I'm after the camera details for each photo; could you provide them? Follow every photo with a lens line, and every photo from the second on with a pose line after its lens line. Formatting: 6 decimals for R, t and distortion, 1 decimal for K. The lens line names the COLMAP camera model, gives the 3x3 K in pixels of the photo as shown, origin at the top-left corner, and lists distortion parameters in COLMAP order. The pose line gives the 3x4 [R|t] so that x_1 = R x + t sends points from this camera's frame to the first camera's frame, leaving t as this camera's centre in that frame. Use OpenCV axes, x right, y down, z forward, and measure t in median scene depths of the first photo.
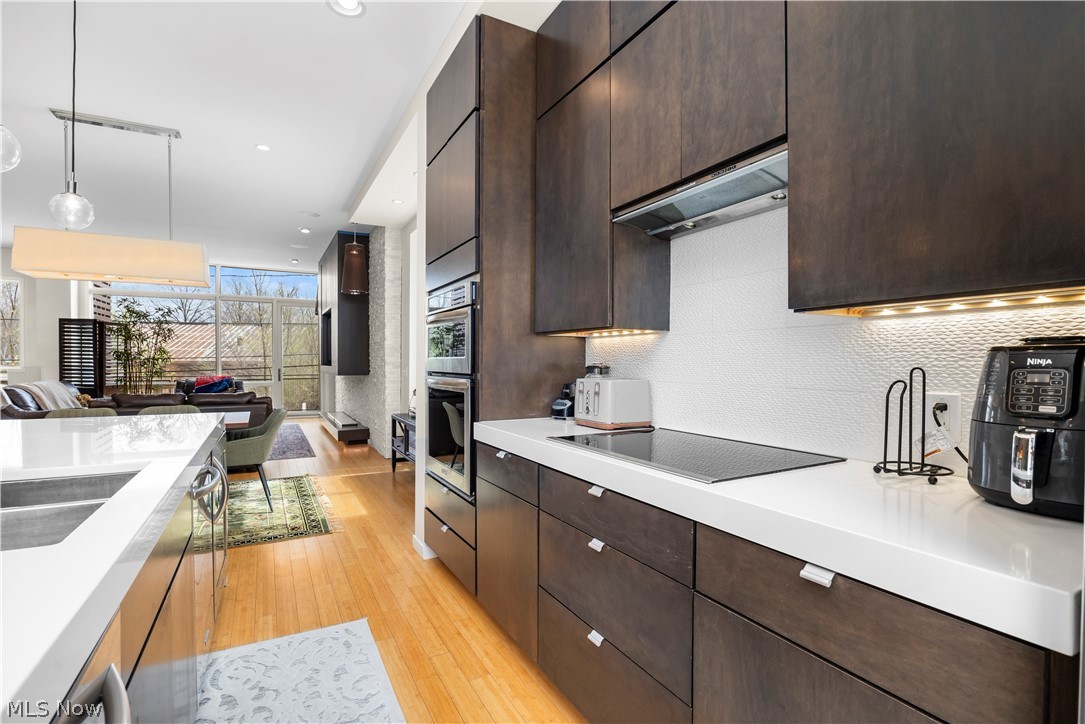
lens RADIAL K [[509.3, 0, 526.8], [0, 509.3, 369.2], [0, 0, 1]] dist [-0.002145, 0.000459]
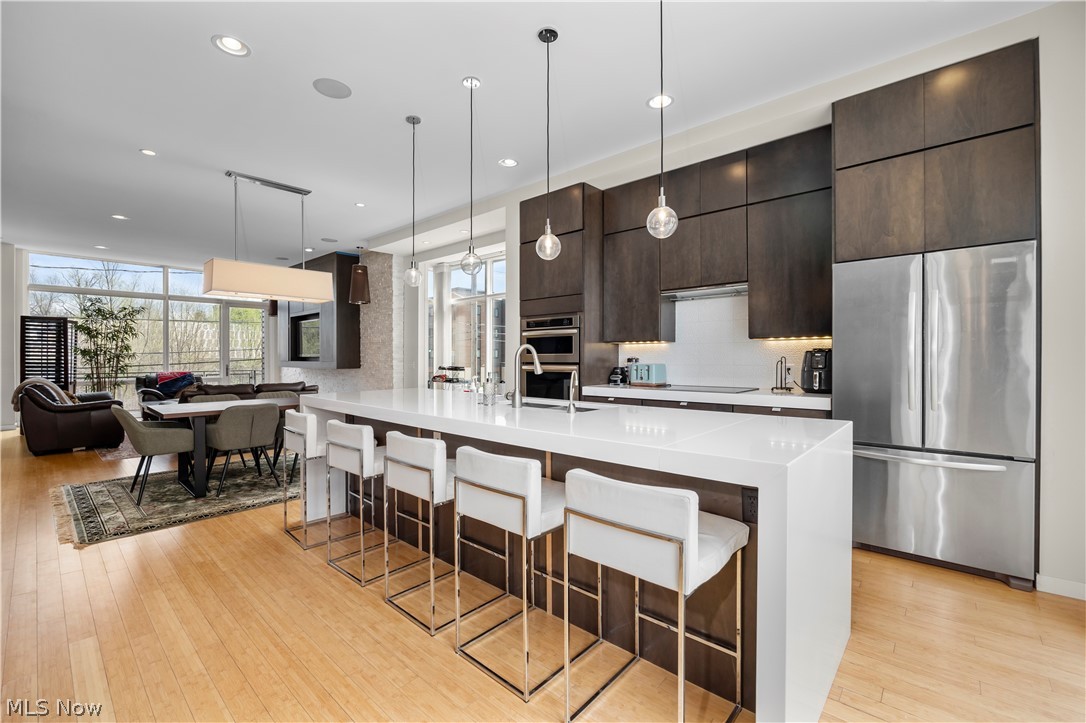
lens RADIAL K [[469.0, 0, 532.9], [0, 469.0, 356.3], [0, 0, 1]] dist [-0.008737, 0.000486]
pose [[0.940191, -0.002719, 0.340638, -0.460741], [0.008974, 0.999819, -0.016788, 0.007406], [-0.340531, 0.018840, 0.940045, -0.330973]]
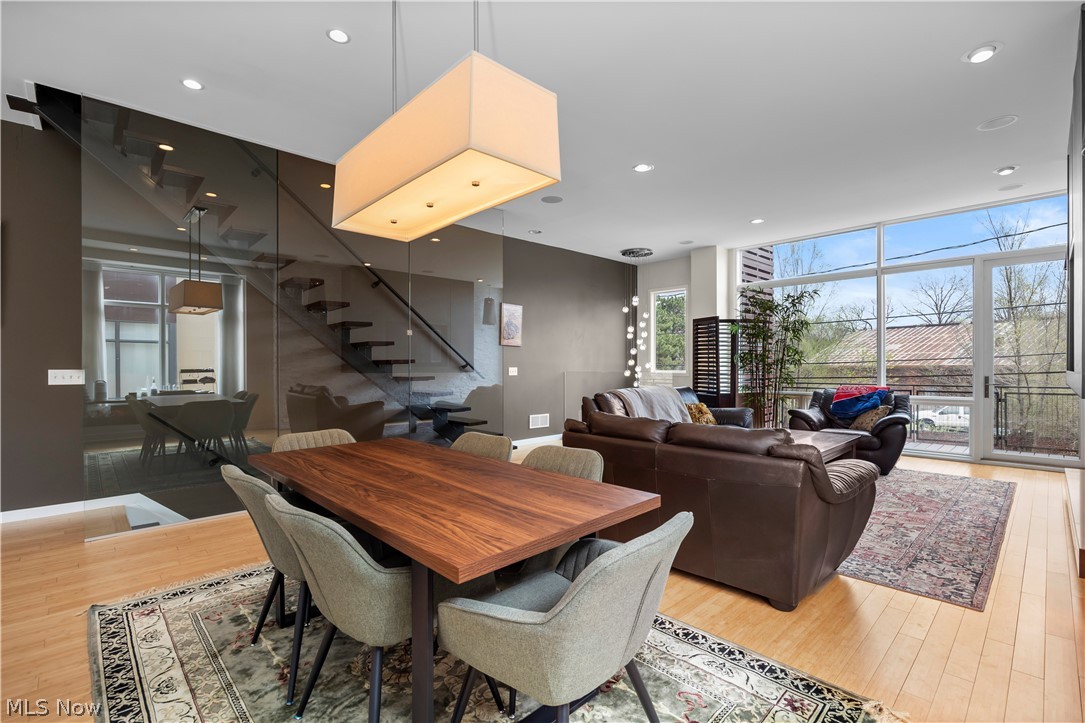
lens RADIAL K [[483.5, 0, 545.9], [0, 483.5, 368.7], [0, 0, 1]] dist [-0.005868, 0.000796]
pose [[0.277333, 0.002169, -0.960771, -0.220782], [-0.011790, 0.999930, -0.001146, -0.006612], [0.960702, 0.011645, 0.277339, 0.800889]]
